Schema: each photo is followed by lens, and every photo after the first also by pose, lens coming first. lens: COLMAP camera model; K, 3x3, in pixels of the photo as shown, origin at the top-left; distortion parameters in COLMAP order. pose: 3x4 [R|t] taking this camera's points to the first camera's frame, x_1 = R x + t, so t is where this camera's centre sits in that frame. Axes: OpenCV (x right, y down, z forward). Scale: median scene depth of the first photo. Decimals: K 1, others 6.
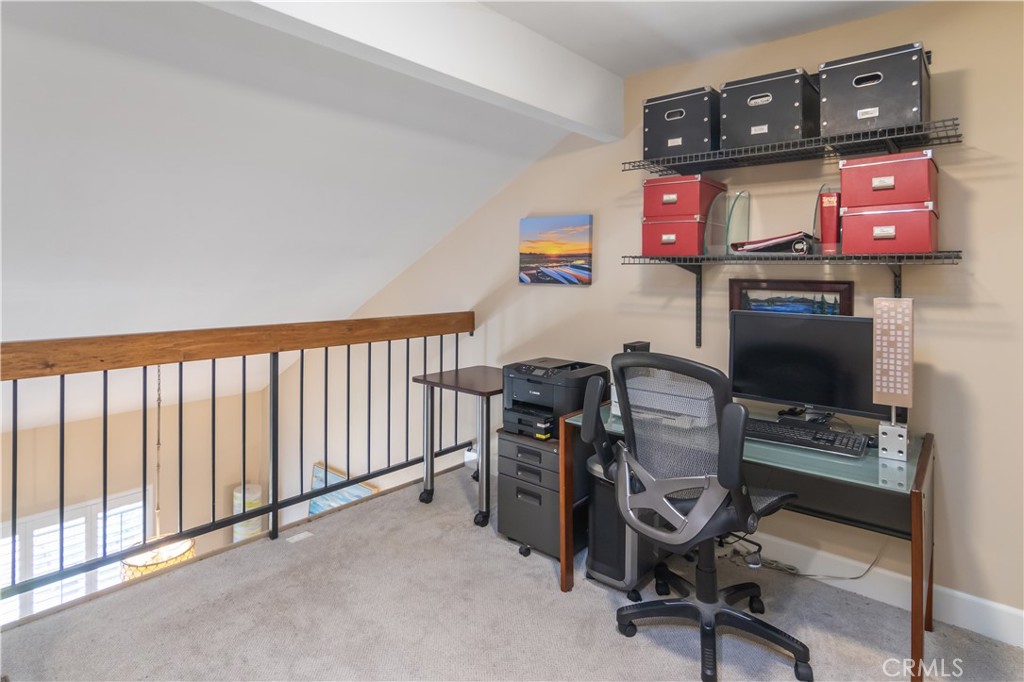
lens RADIAL K [[549.0, 0, 521.8], [0, 549.0, 316.8], [0, 0, 1]] dist [0.000221, 0.001260]
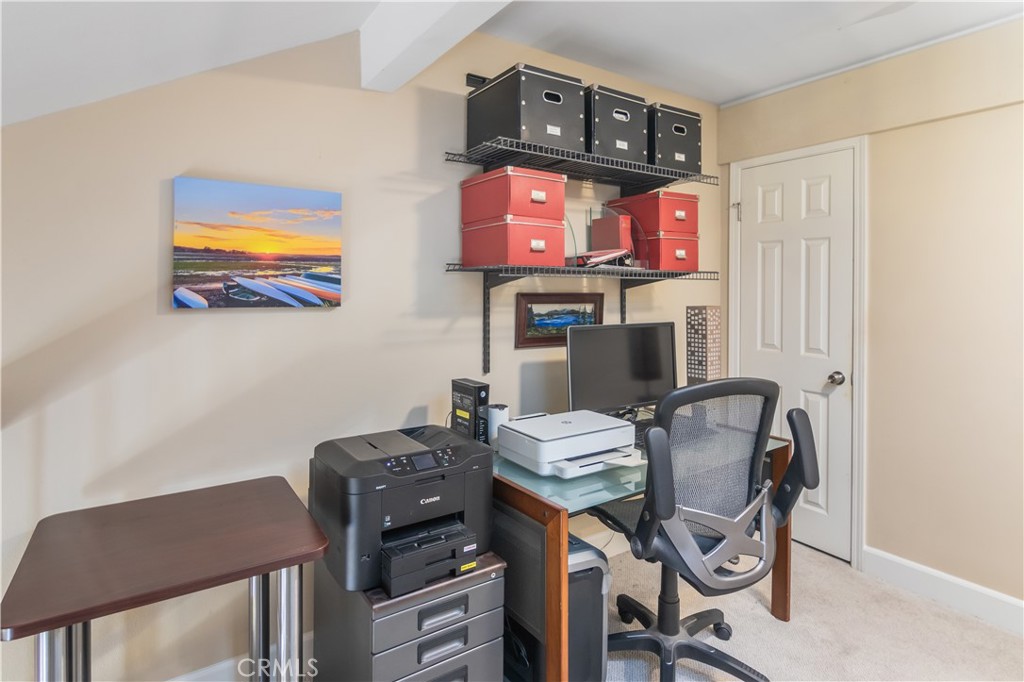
lens RADIAL K [[566.3, 0, 509.6], [0, 566.3, 301.6], [0, 0, 1]] dist [0.000347, 0.000313]
pose [[0.283626, -0.038266, 0.958171, -0.470064], [0.073520, 0.997130, 0.018059, -0.066175], [-0.956112, 0.065323, 0.285626, 0.687683]]
